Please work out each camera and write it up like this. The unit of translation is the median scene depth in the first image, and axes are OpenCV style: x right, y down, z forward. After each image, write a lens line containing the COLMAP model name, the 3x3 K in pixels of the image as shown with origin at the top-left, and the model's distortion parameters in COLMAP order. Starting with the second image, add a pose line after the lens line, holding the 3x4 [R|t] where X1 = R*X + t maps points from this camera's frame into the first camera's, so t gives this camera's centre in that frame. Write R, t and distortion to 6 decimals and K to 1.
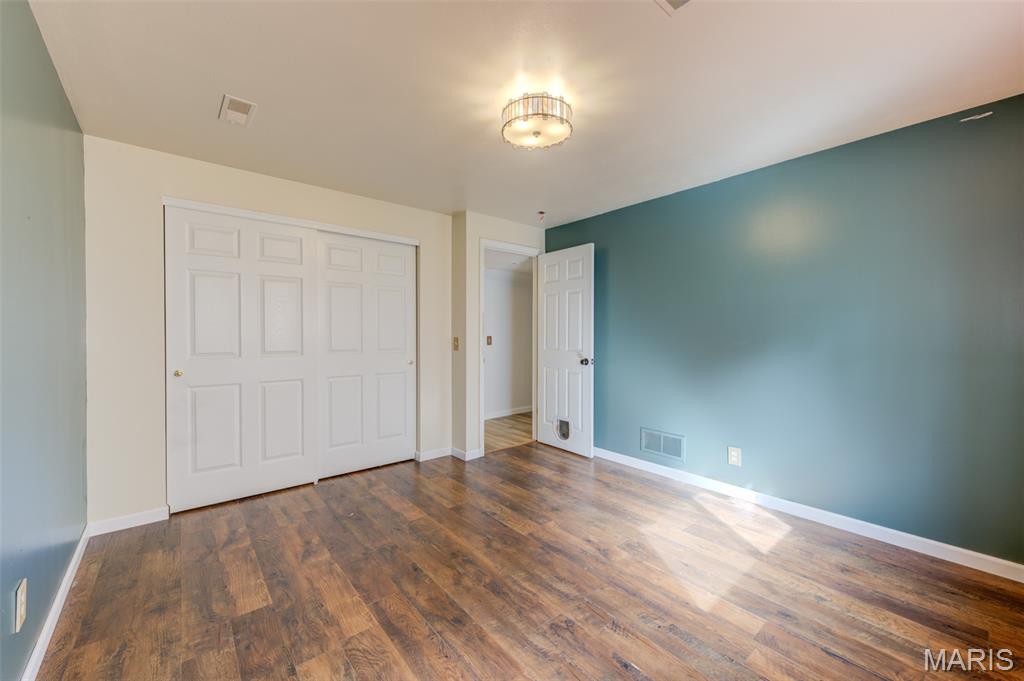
lens RADIAL K [[395.6, 0, 512.0], [0, 395.6, 340.5], [0, 0, 1]] dist [0.000514, -0.000019]
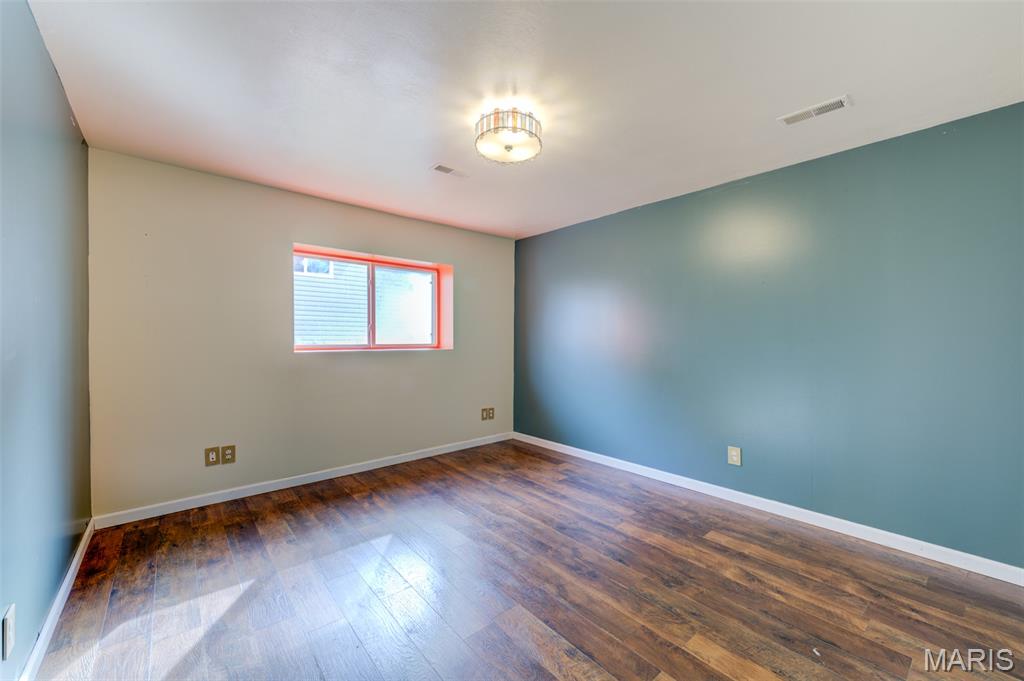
lens RADIAL K [[402.6, 0, 515.1], [0, 402.6, 339.6], [0, 0, 1]] dist [0.011416, -0.003343]
pose [[-0.999764, -0.004679, -0.021206, 0.066054], [-0.005045, 0.999838, 0.017256, -0.032535], [0.021122, 0.017359, -0.999626, 2.100642]]
